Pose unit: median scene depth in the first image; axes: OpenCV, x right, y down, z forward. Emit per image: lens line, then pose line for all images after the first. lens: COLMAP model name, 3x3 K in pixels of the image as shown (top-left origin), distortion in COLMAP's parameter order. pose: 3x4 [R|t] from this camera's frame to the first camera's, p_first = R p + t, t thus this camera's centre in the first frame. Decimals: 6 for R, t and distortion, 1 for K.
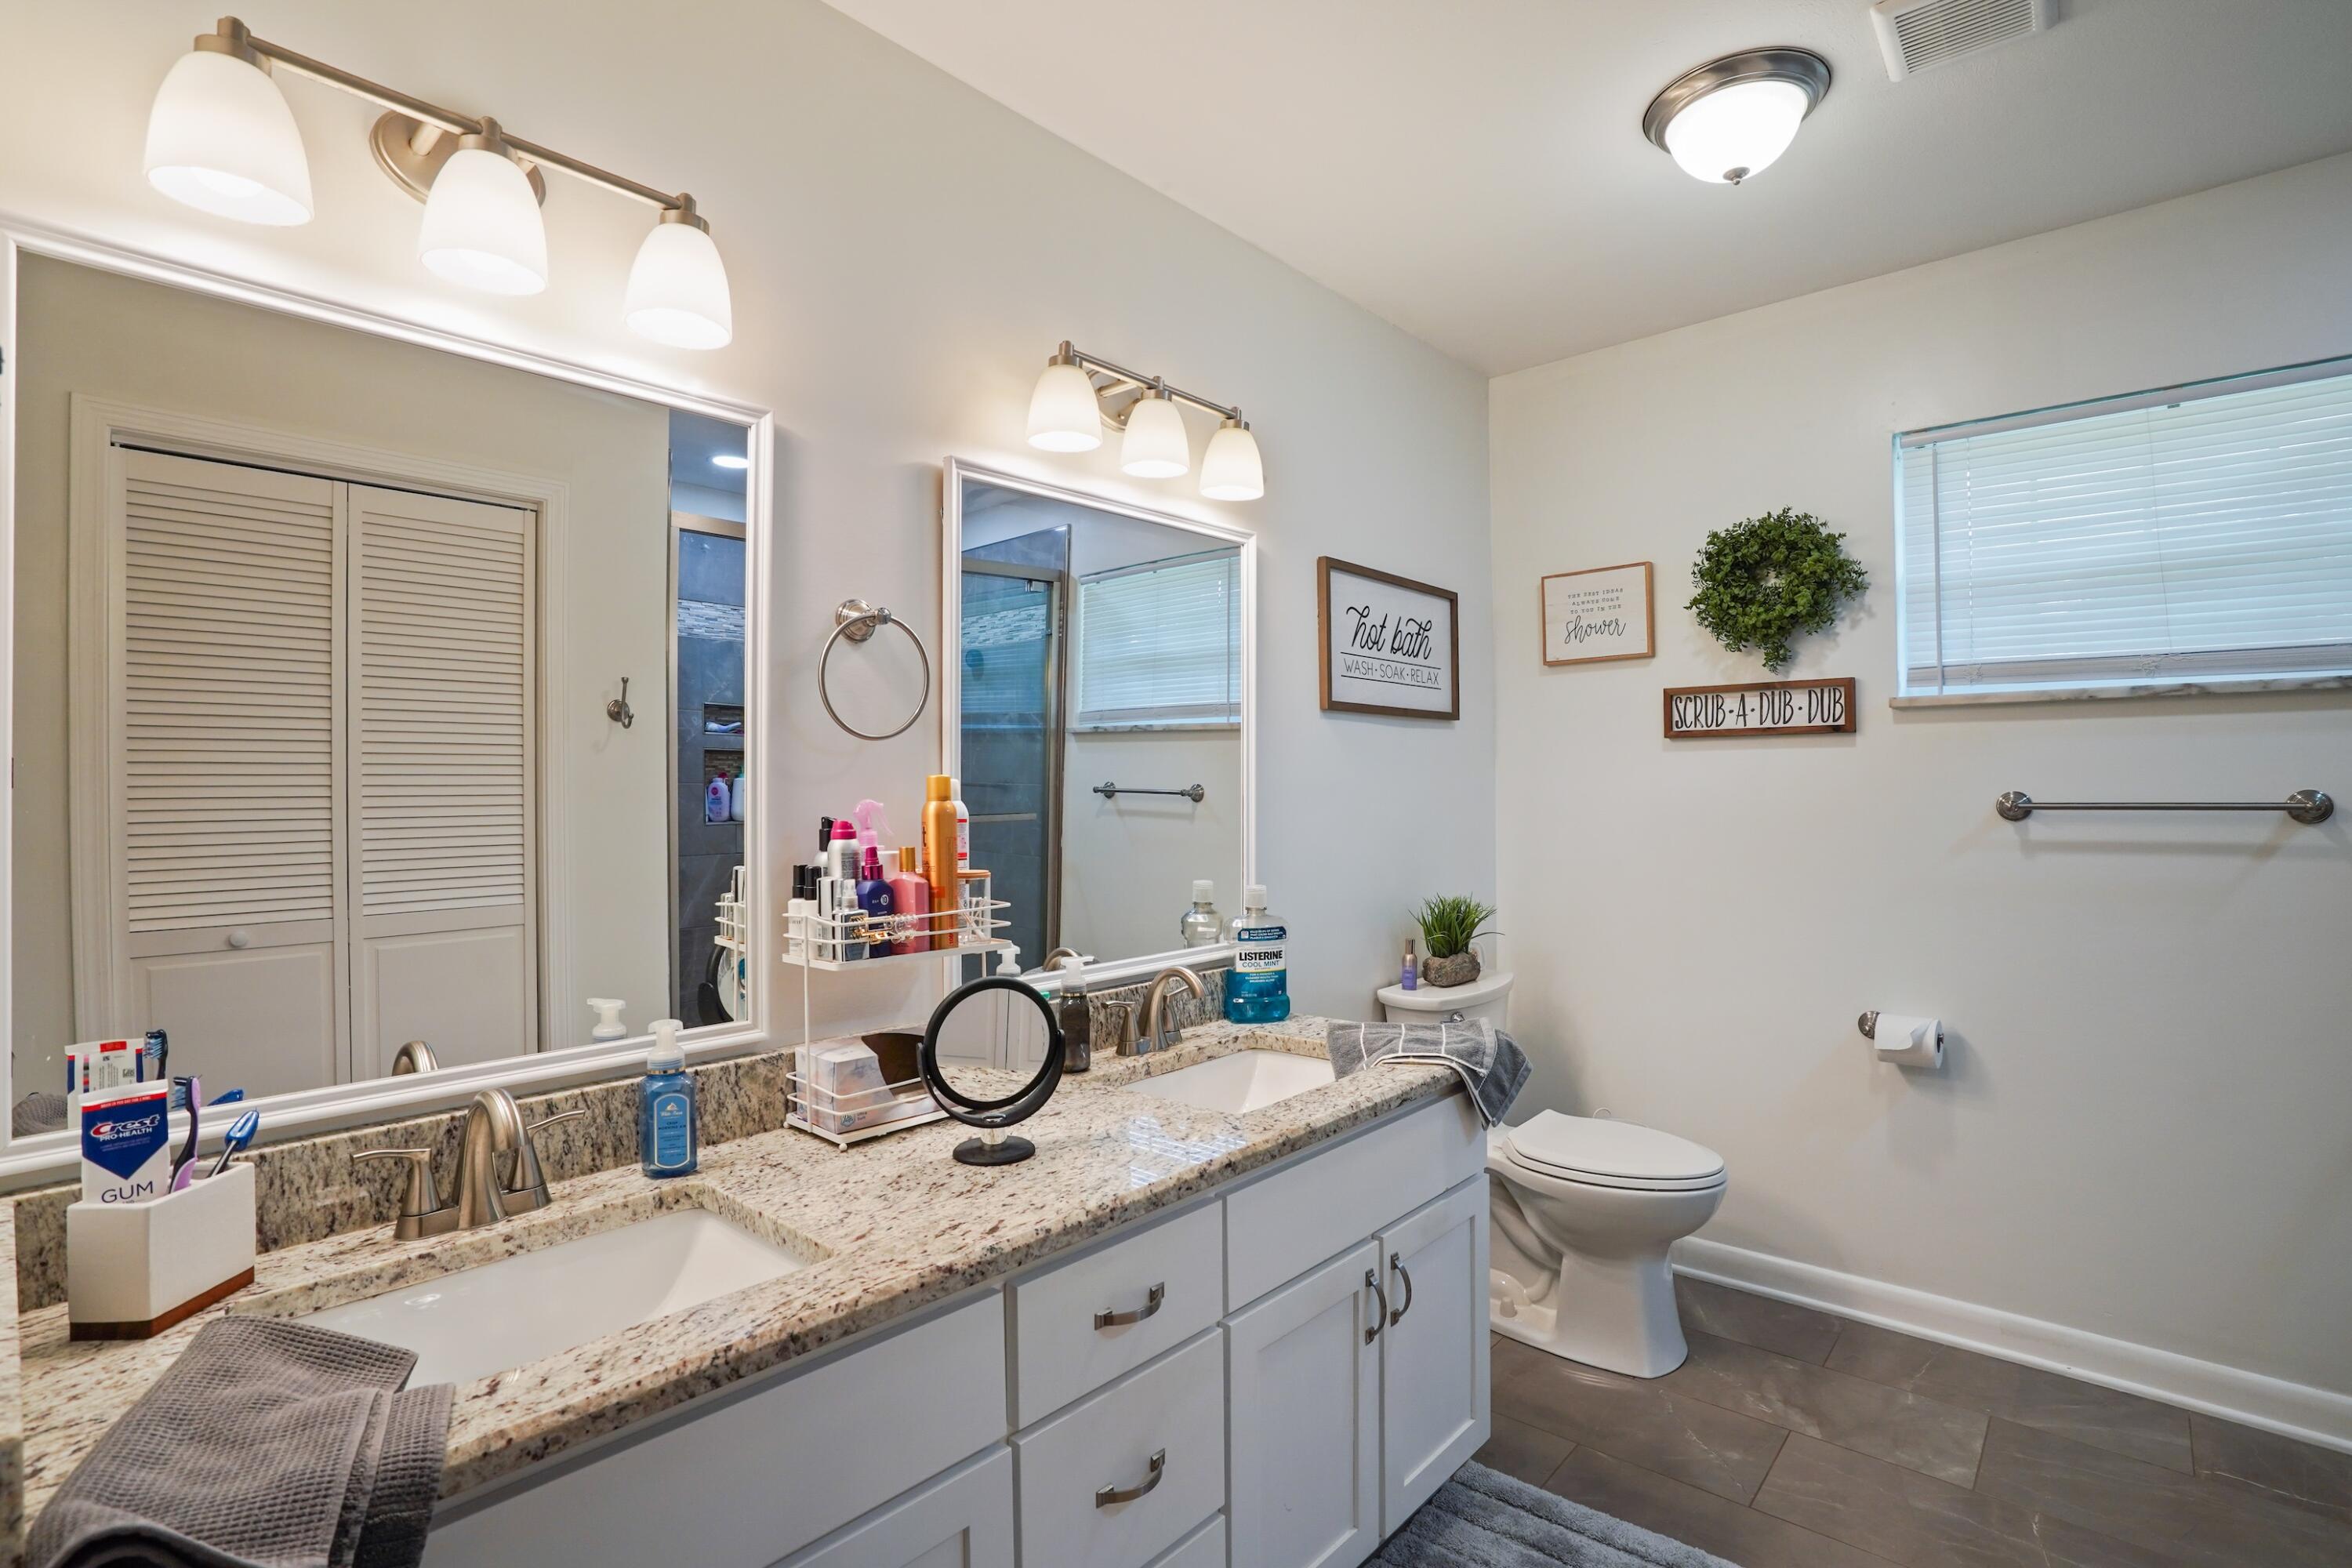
lens RADIAL K [[1104.6, 0, 1168.9], [0, 1104.6, 764.3], [0, 0, 1]] dist [-0.046950, 0.018126]
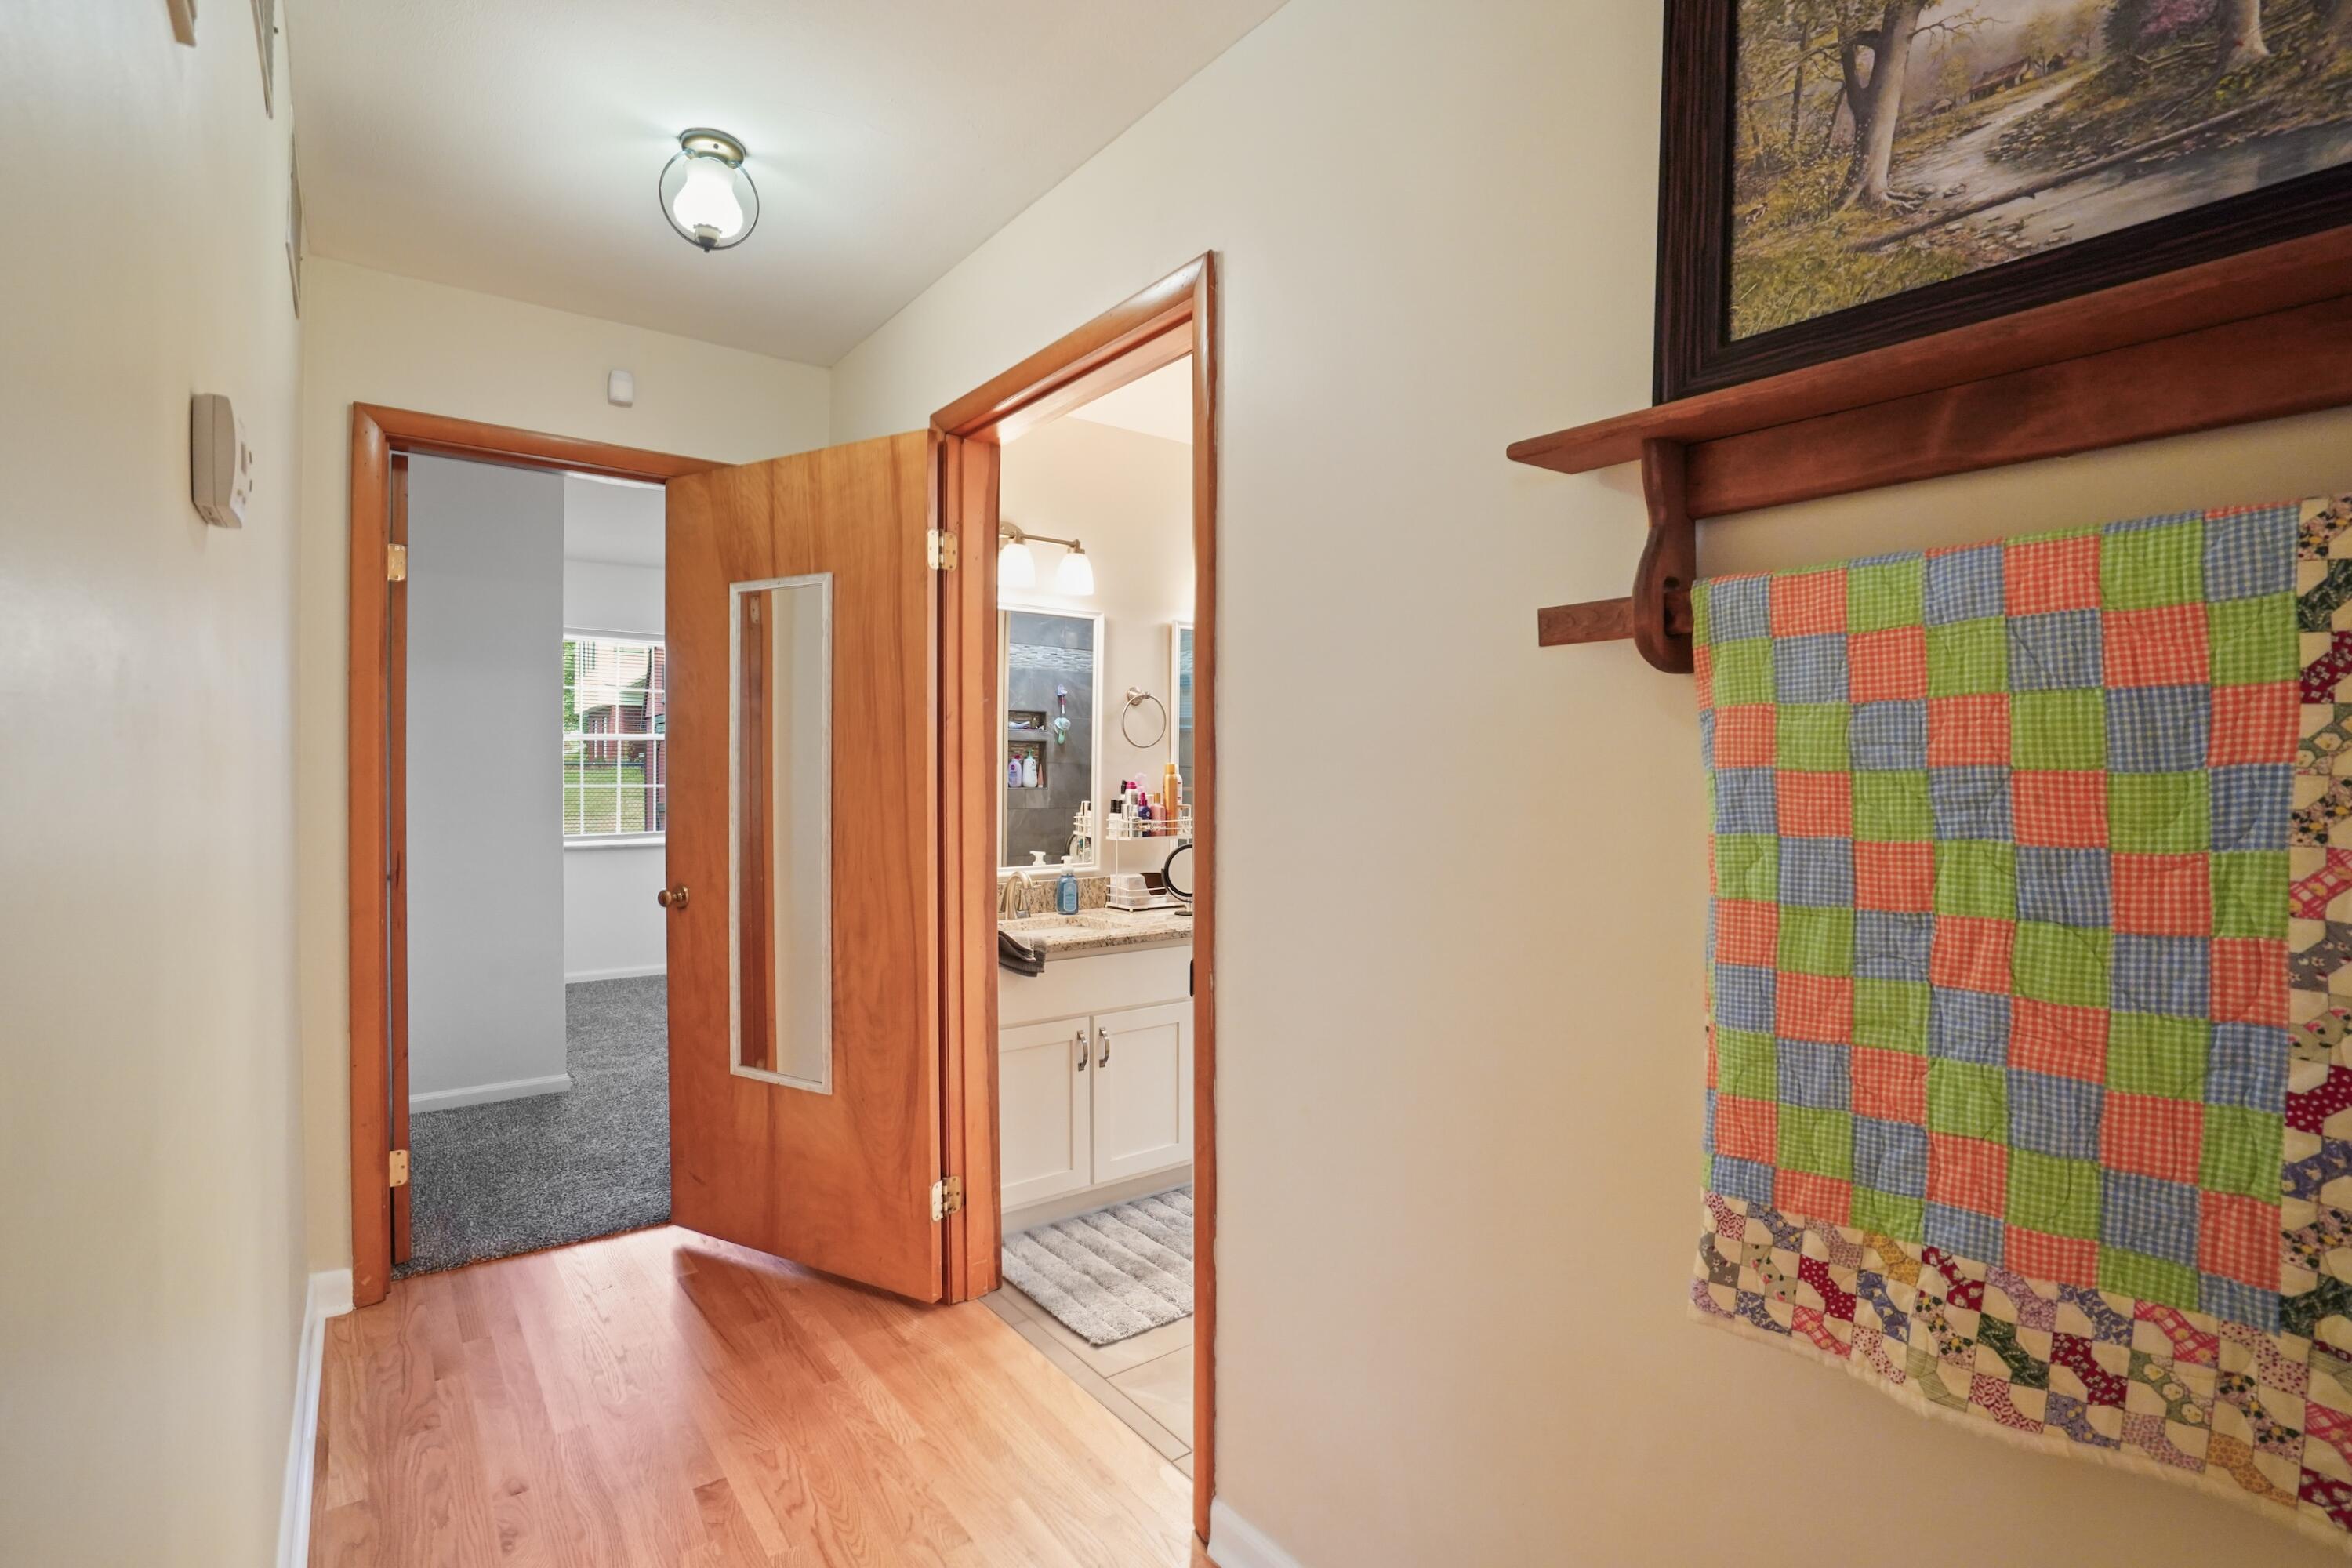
lens RADIAL K [[1104.6, 0, 1168.9], [0, 1104.6, 764.3], [0, 0, 1]] dist [-0.046950, 0.018126]
pose [[0.981767, 0.012463, -0.189679, 0.250212], [-0.009020, 0.999779, 0.019002, -0.034564], [0.189874, -0.016944, 0.981662, -1.390945]]
